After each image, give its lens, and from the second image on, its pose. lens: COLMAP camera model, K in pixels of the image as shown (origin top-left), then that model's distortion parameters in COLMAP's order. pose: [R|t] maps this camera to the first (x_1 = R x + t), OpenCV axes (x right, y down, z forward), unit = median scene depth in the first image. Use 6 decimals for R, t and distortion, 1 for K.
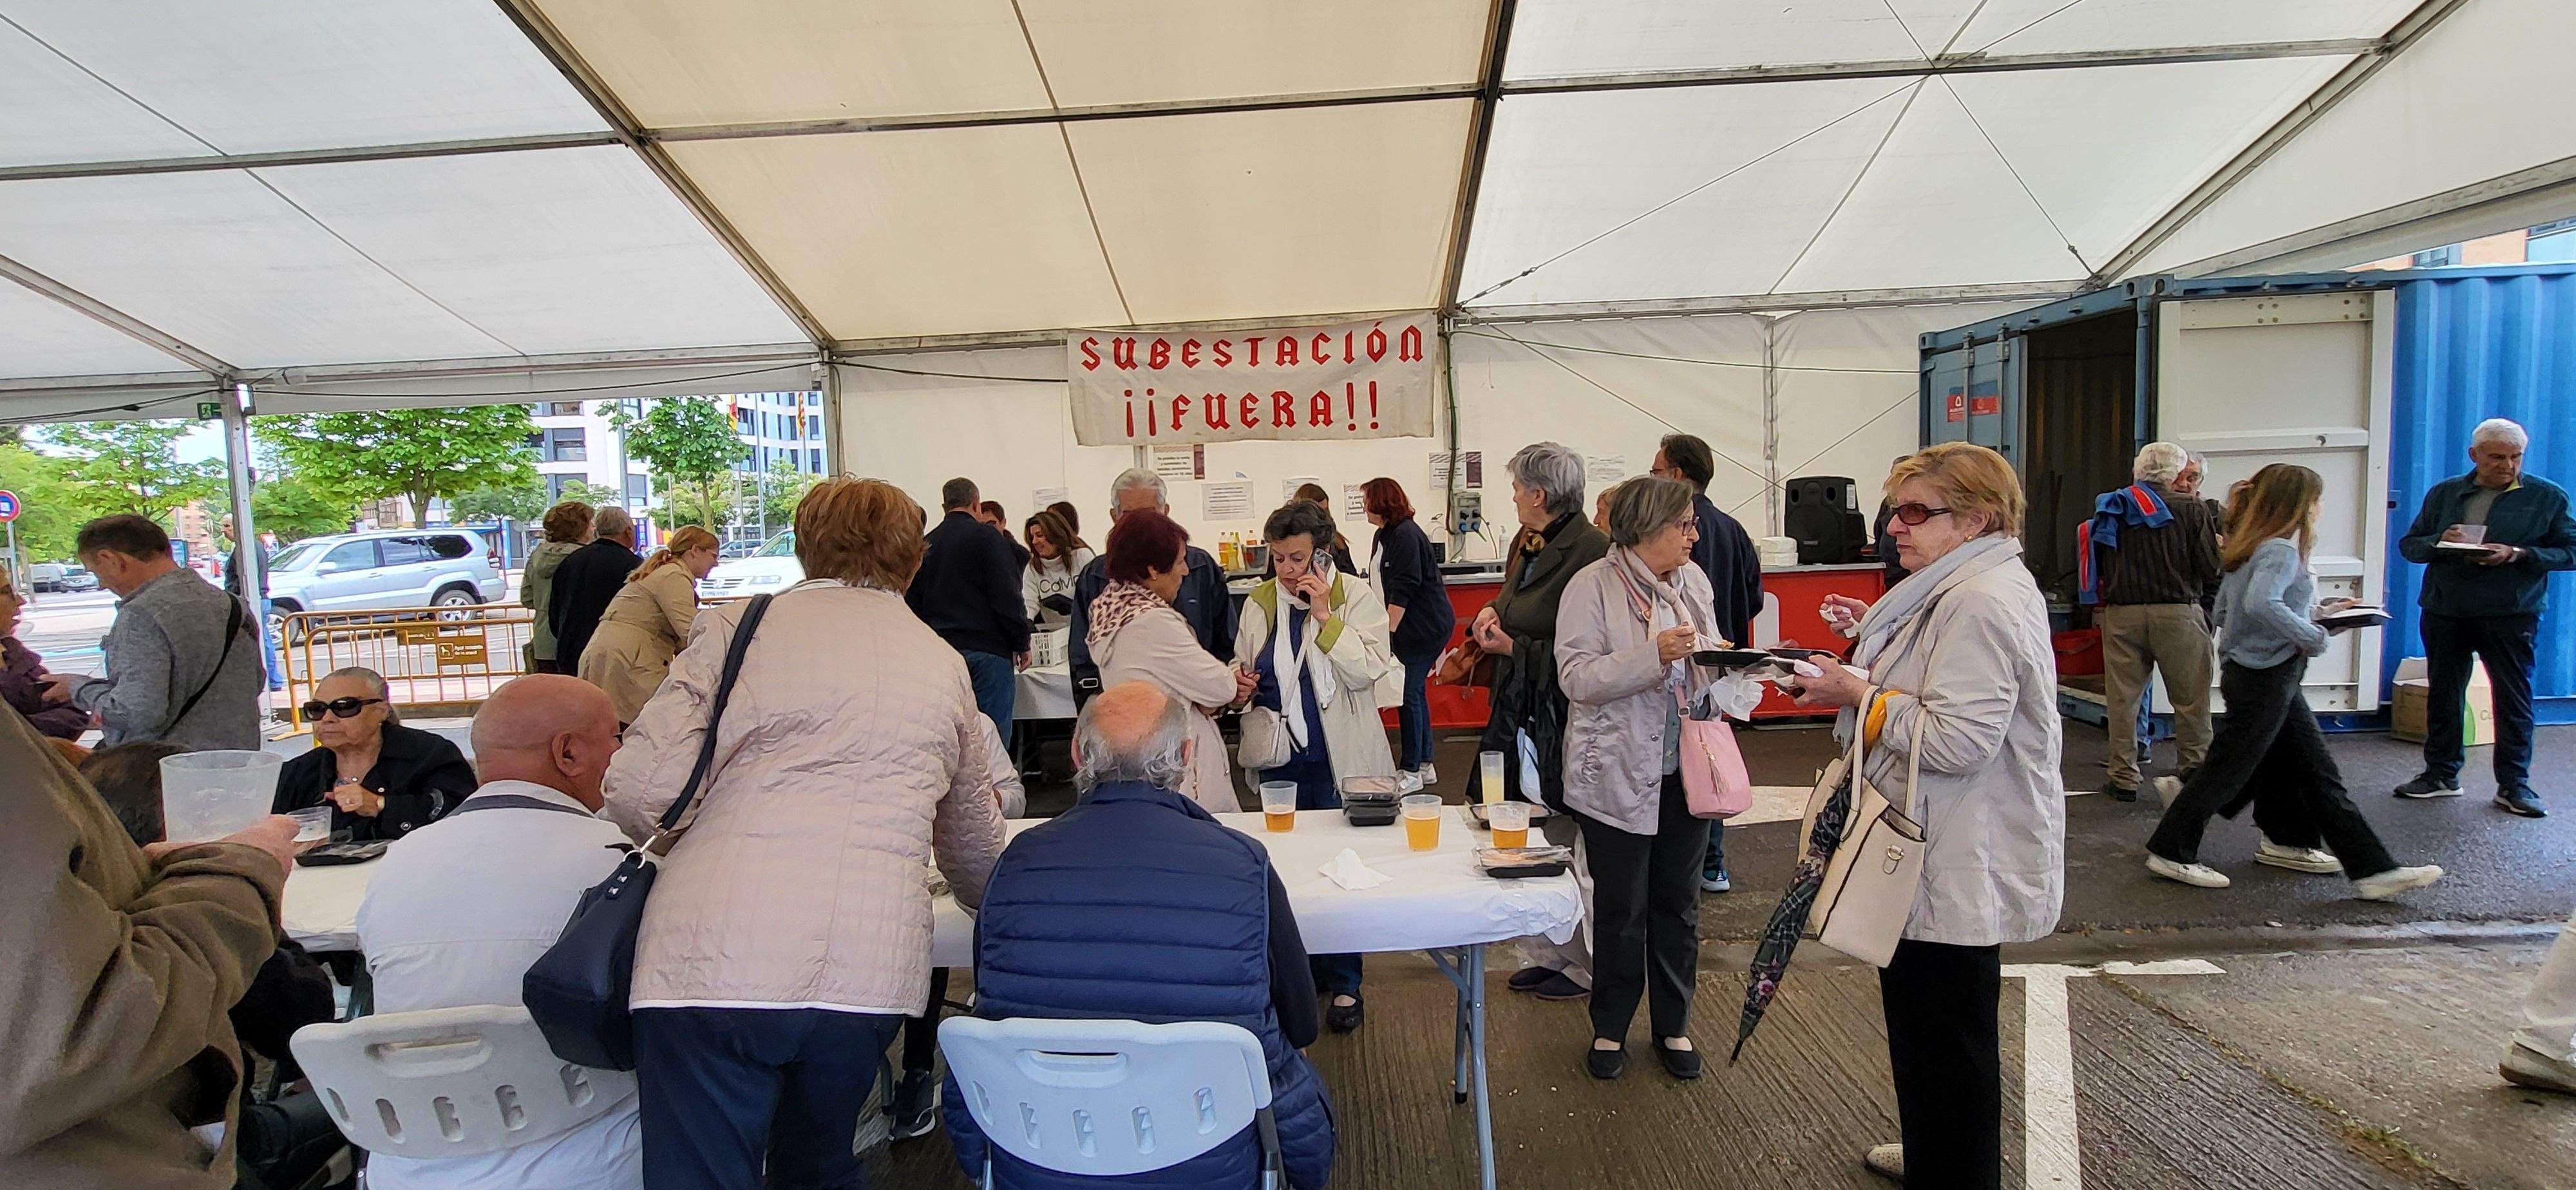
lens RADIAL K [[1177.2, 0, 1292.4], [0, 1177.2, 560.8], [0, 0, 1]] dist [-0.028298, 0.003566]
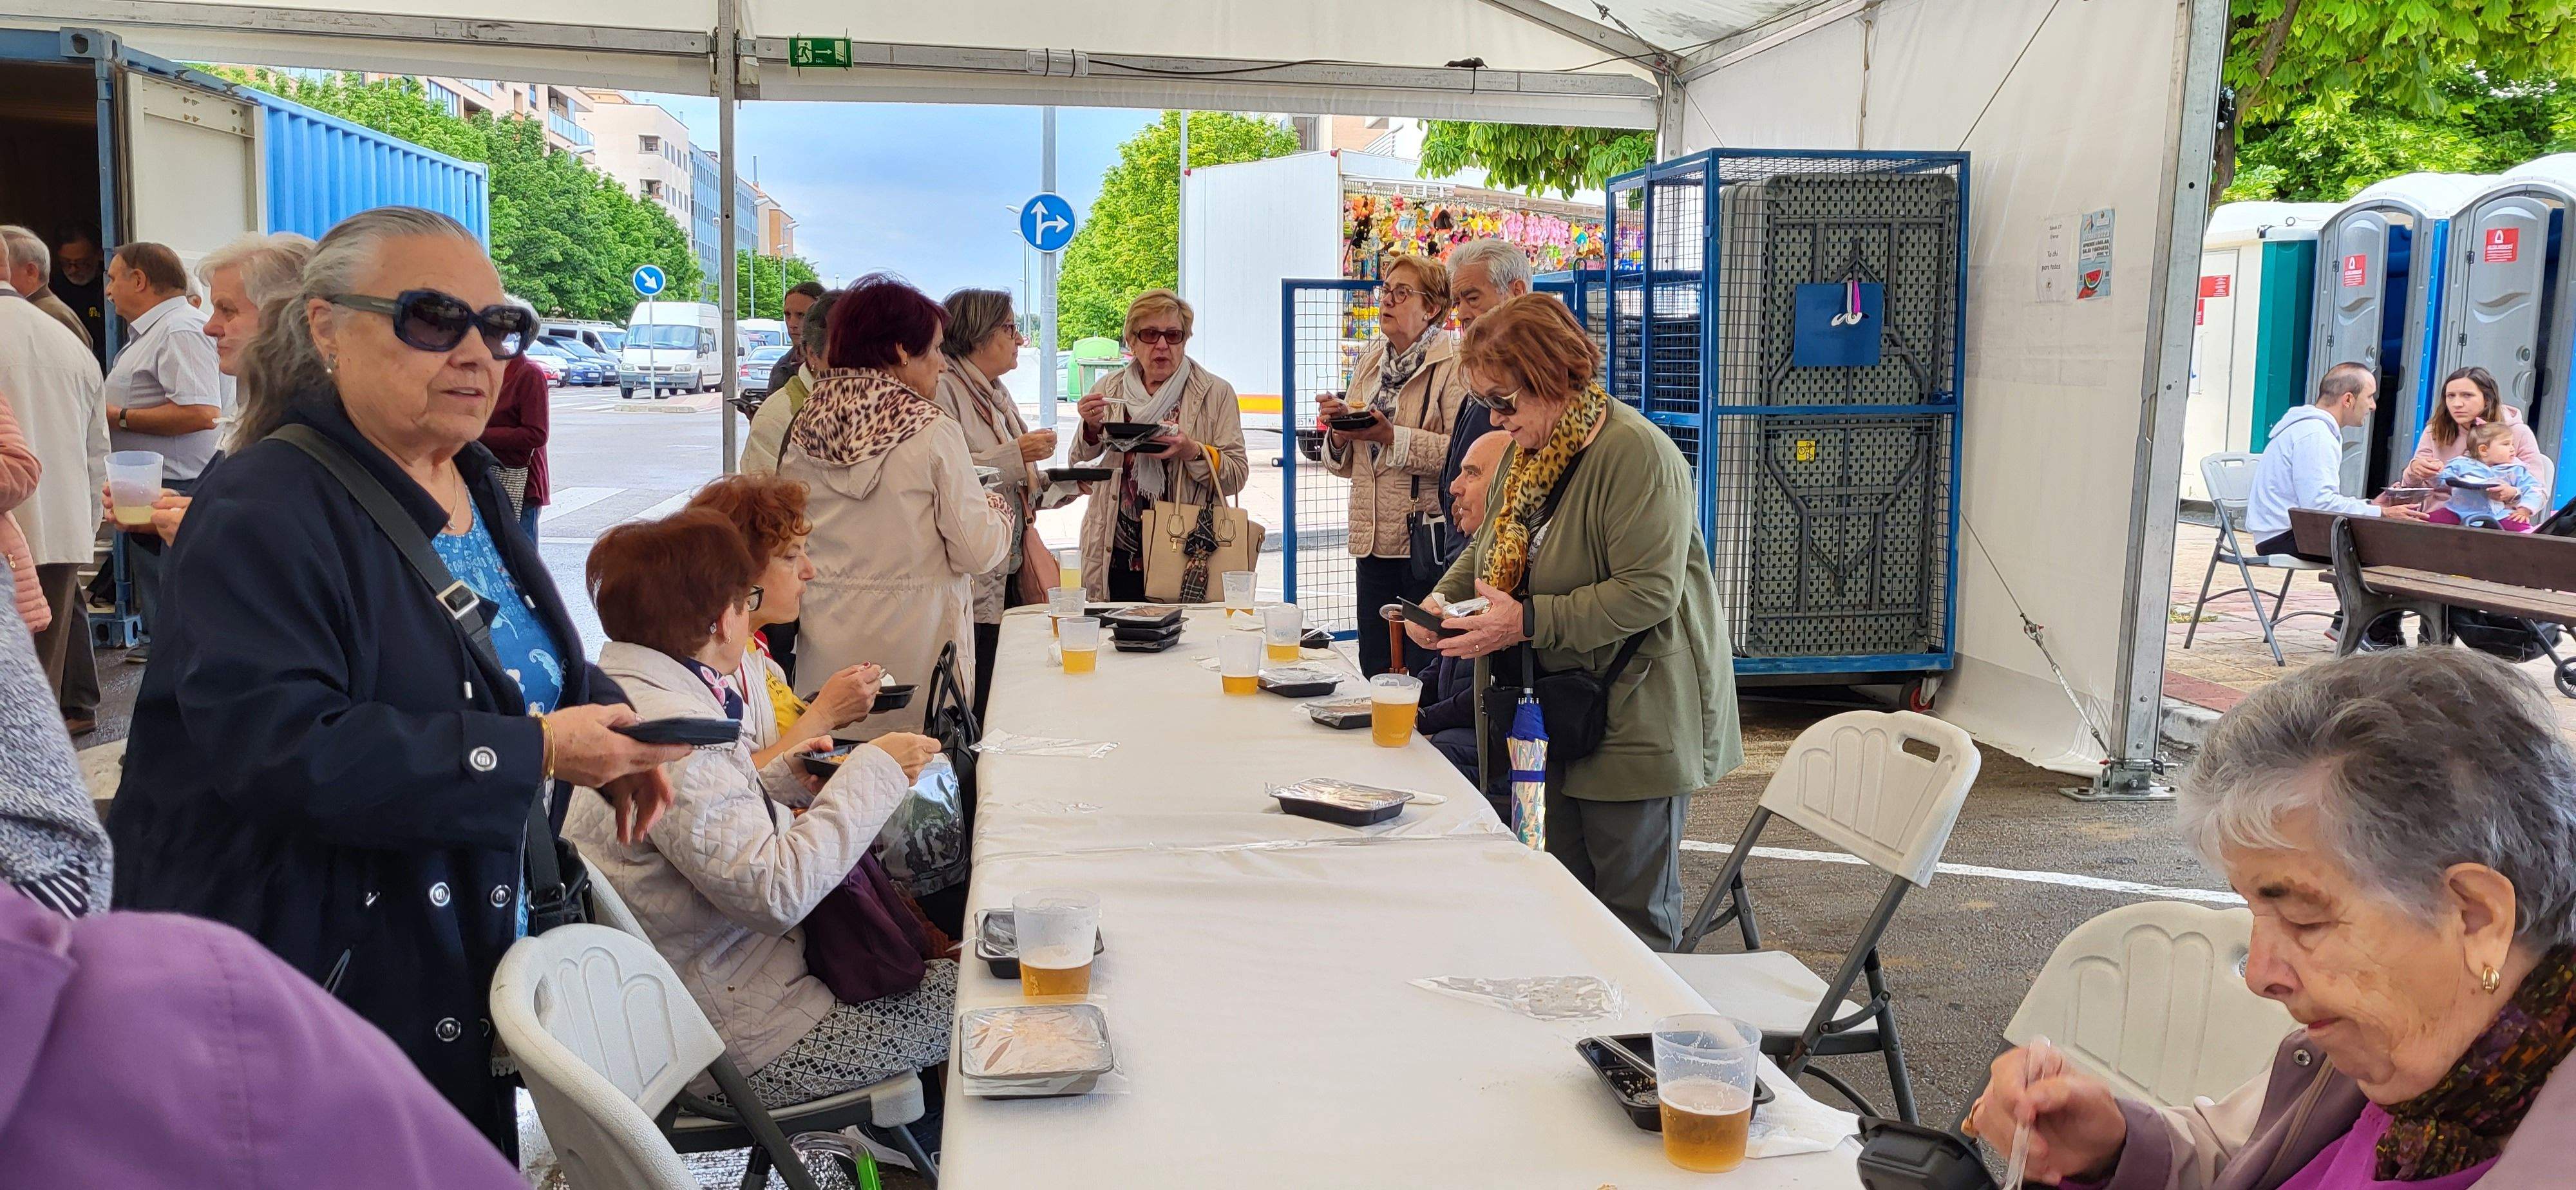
lens RADIAL K [[1940.7, 0, 1322.4], [0, 1940.7, 573.8], [0, 0, 1]] dist [0.043641, -0.036194]
pose [[-0.193995, -0.074148, 0.978196, -0.487640], [0.021950, 0.996562, 0.079893, 0.015388], [-0.980757, 0.036970, -0.191701, 0.330467]]
